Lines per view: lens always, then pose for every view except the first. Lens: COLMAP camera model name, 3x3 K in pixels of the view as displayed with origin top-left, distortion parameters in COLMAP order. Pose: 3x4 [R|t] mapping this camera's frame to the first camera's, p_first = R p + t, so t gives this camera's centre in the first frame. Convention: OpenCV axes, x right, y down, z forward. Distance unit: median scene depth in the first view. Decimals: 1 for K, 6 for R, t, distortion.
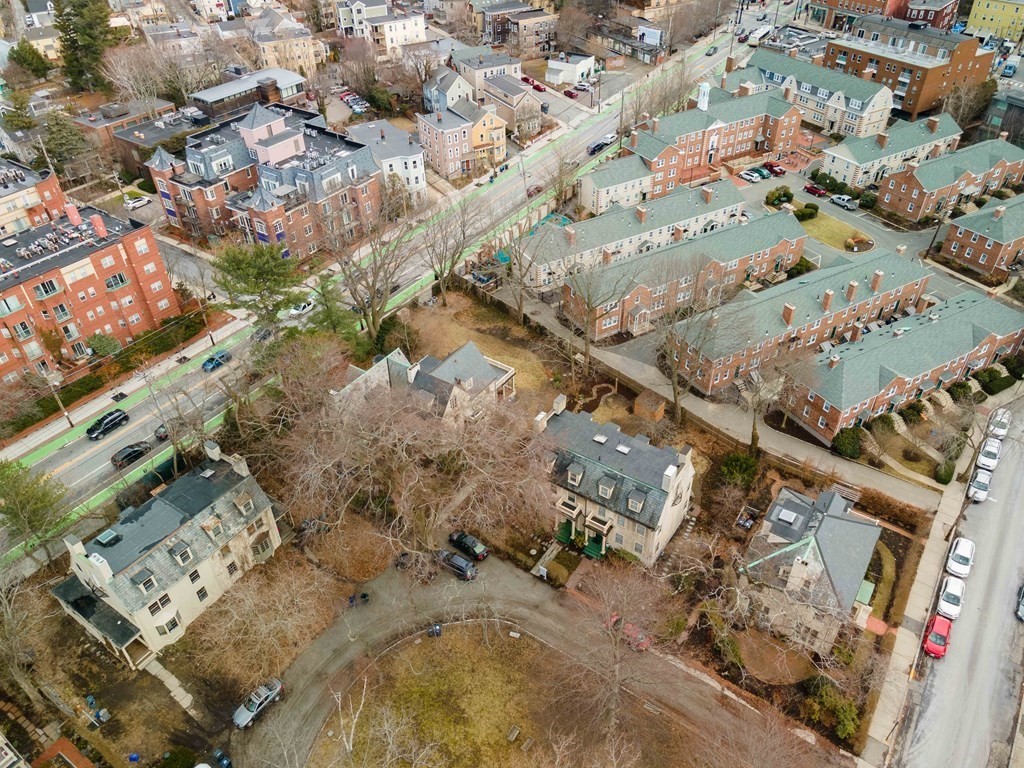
lens RADIAL K [[763.5, 0, 512.0], [0, 763.5, 384.0], [0, 0, 1]] dist [0.053822, 0.000736]
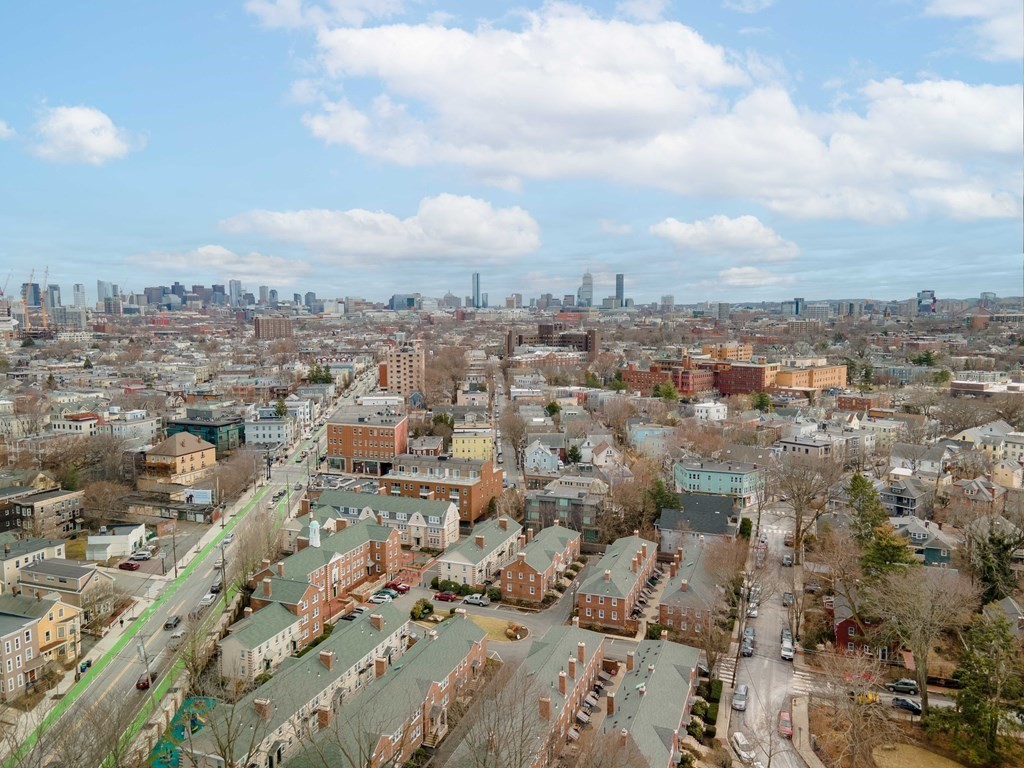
lens RADIAL K [[763.5, 0, 512.0], [0, 763.5, 384.0], [0, 0, 1]] dist [0.053822, 0.000736]
pose [[0.755847, -0.042305, 0.653381, -0.190771], [0.388999, 0.831711, -0.396151, -0.042535], [-0.526665, 0.553594, 0.645103, 0.120505]]
